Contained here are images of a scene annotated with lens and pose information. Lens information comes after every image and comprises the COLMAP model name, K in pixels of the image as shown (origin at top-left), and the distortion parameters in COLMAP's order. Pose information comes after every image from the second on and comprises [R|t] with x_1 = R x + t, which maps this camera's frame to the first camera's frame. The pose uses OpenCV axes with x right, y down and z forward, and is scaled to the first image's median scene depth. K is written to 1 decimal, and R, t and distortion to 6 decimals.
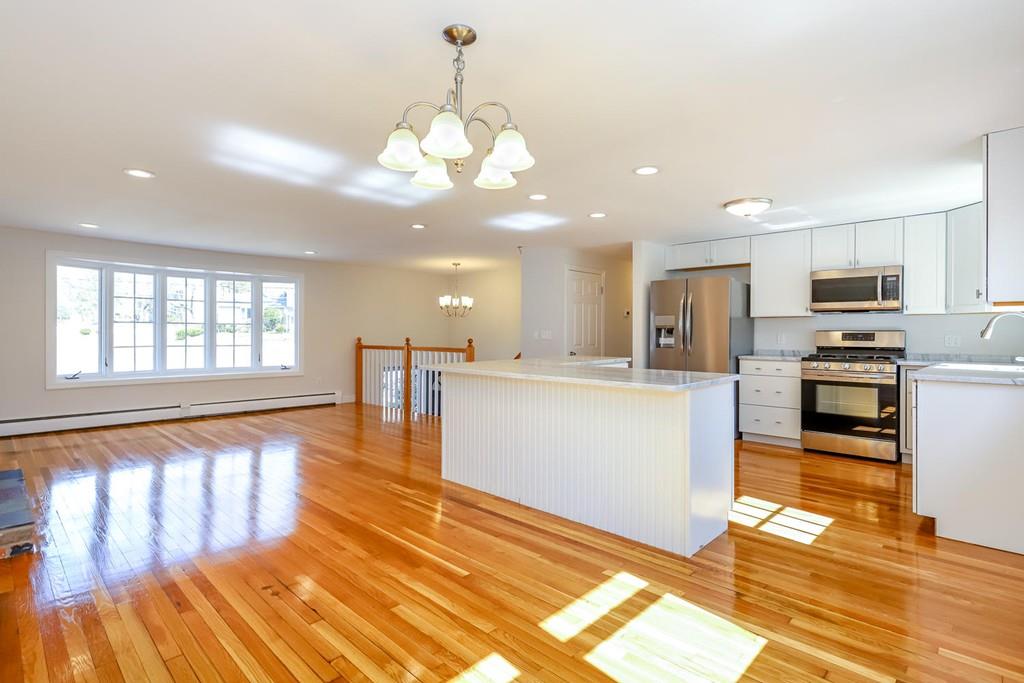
lens RADIAL K [[520.1, 0, 533.9], [0, 520.1, 334.5], [0, 0, 1]] dist [0.002047, 0.000072]
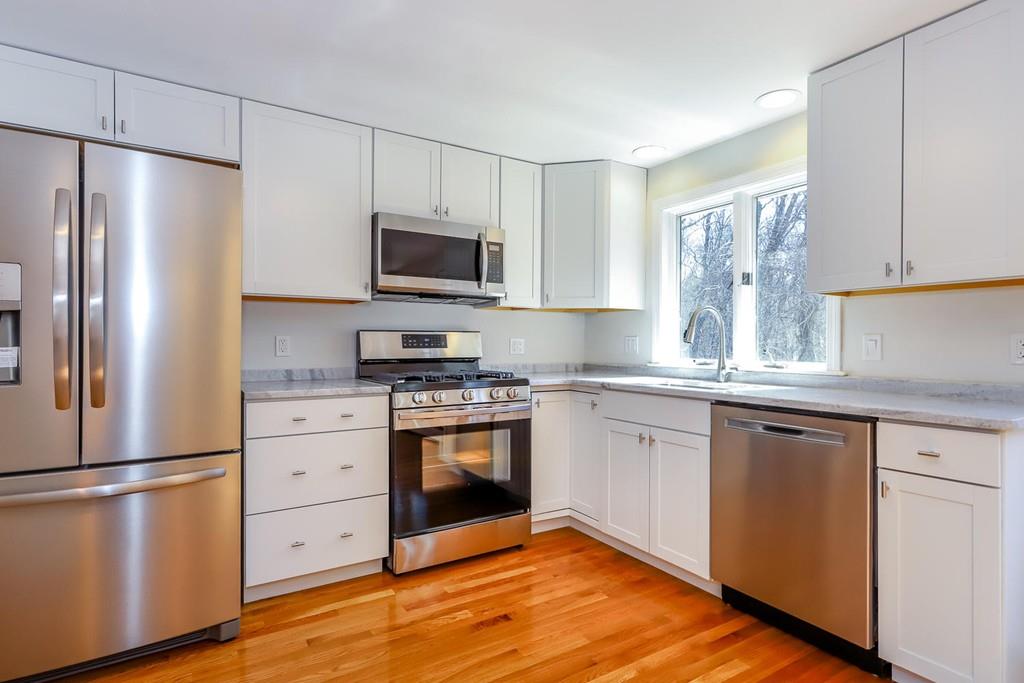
lens RADIAL K [[521.2, 0, 496.5], [0, 521.2, 339.0], [0, 0, 1]] dist [0.016595, 0.000058]
pose [[0.272542, -0.000881, 0.962143, 0.079513], [-0.000283, 0.999999, 0.000996, 0.001409], [-0.962144, -0.000544, 0.272542, 0.752326]]
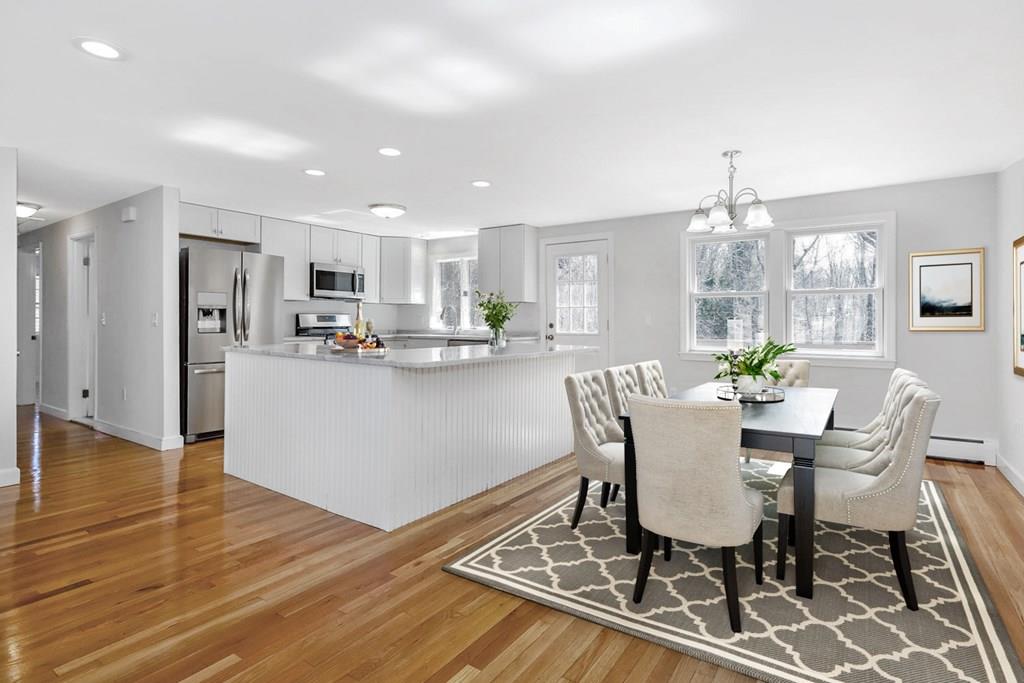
lens RADIAL K [[521.2, 0, 494.2], [0, 521.2, 322.1], [0, 0, 1]] dist [0.016595, 0.000058]
pose [[-0.124230, -0.009471, 0.992208, -0.671962], [-0.003293, 0.999953, 0.009132, 0.000192], [-0.992248, -0.002133, -0.124255, 0.744334]]
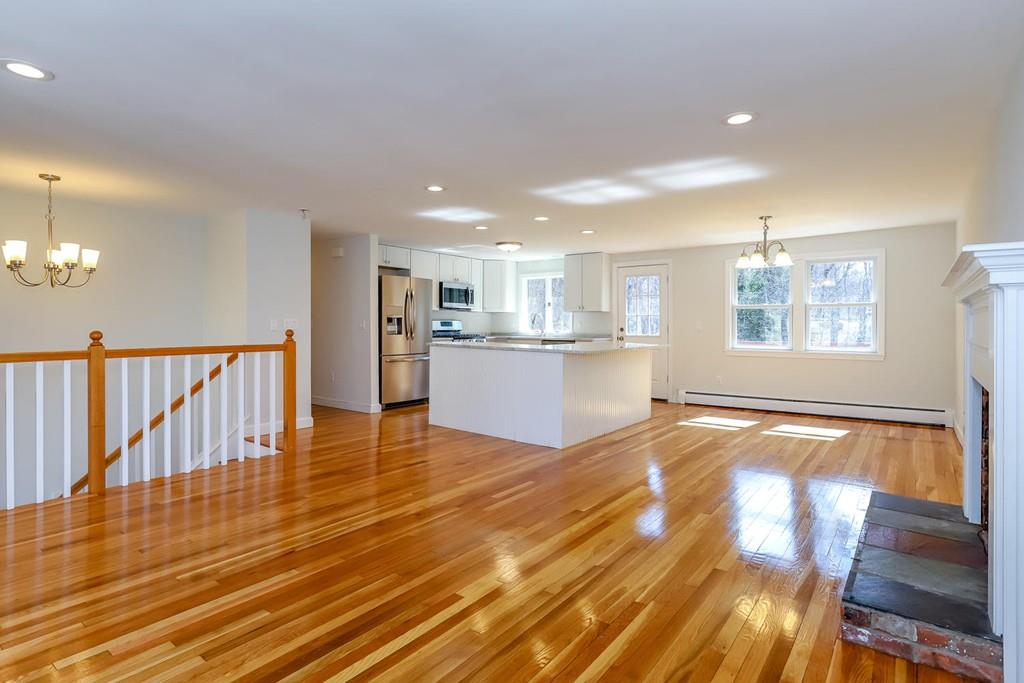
lens RADIAL K [[521.2, 0, 494.0], [0, 521.2, 330.7], [0, 0, 1]] dist [0.016595, 0.000058]
pose [[-0.078862, -0.018637, 0.996711, -1.021863], [-0.003060, 0.999825, 0.018453, -0.005159], [-0.996881, -0.001594, -0.078905, 0.967583]]
